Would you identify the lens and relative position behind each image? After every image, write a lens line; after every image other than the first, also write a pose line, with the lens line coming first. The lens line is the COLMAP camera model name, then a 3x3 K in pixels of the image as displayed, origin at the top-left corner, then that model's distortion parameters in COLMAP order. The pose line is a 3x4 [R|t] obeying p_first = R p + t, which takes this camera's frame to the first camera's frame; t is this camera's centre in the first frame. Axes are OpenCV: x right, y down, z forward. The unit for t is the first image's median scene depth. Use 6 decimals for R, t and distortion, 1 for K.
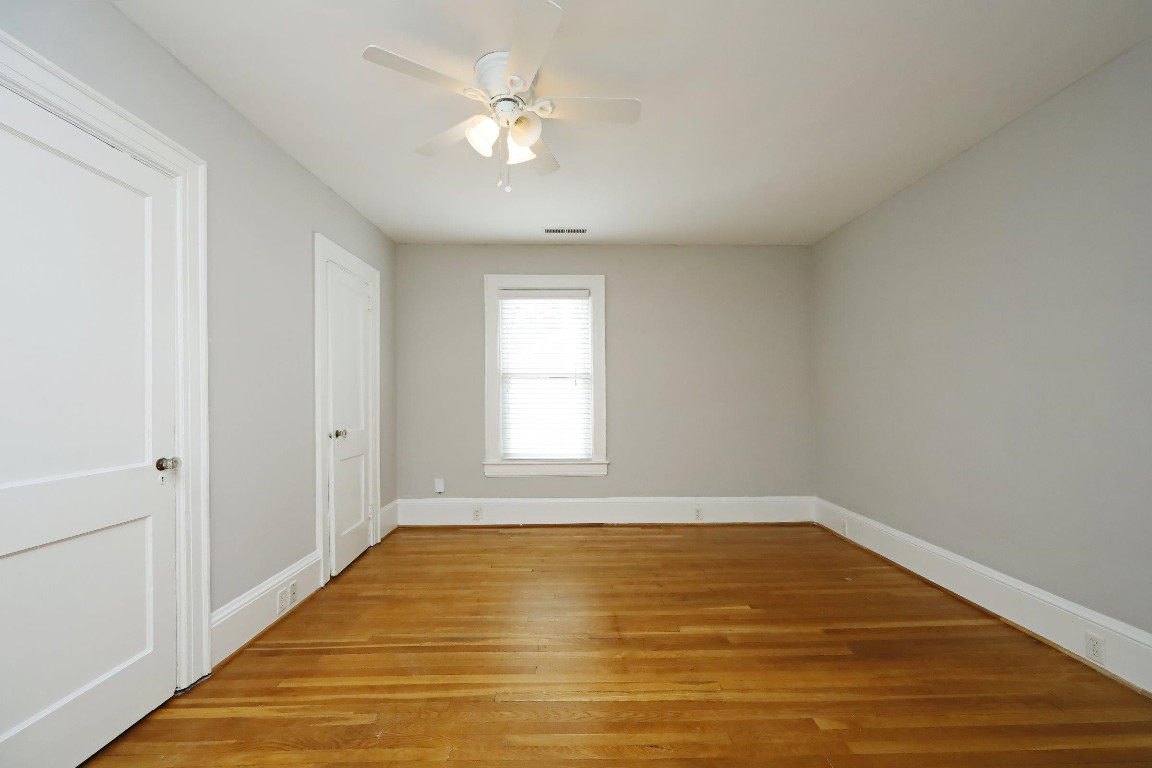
lens RADIAL K [[476.5, 0, 582.5], [0, 476.5, 387.6], [0, 0, 1]] dist [-0.000344, -0.000237]
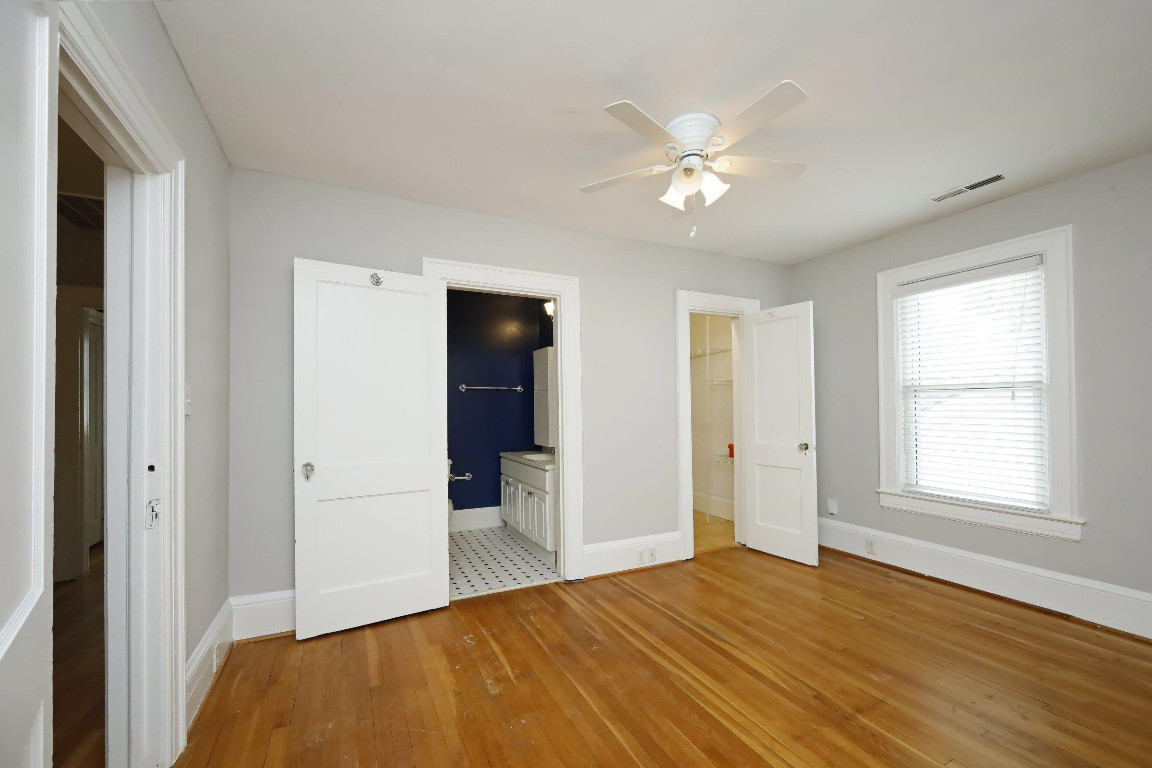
lens RADIAL K [[461.3, 0, 560.3], [0, 461.3, 400.5], [0, 0, 1]] dist [-0.001184, -0.000349]
pose [[0.403987, -0.015879, -0.914627, 0.404283], [0.019510, 0.999771, -0.008740, -0.012849], [0.914557, -0.014313, 0.404204, 0.159542]]
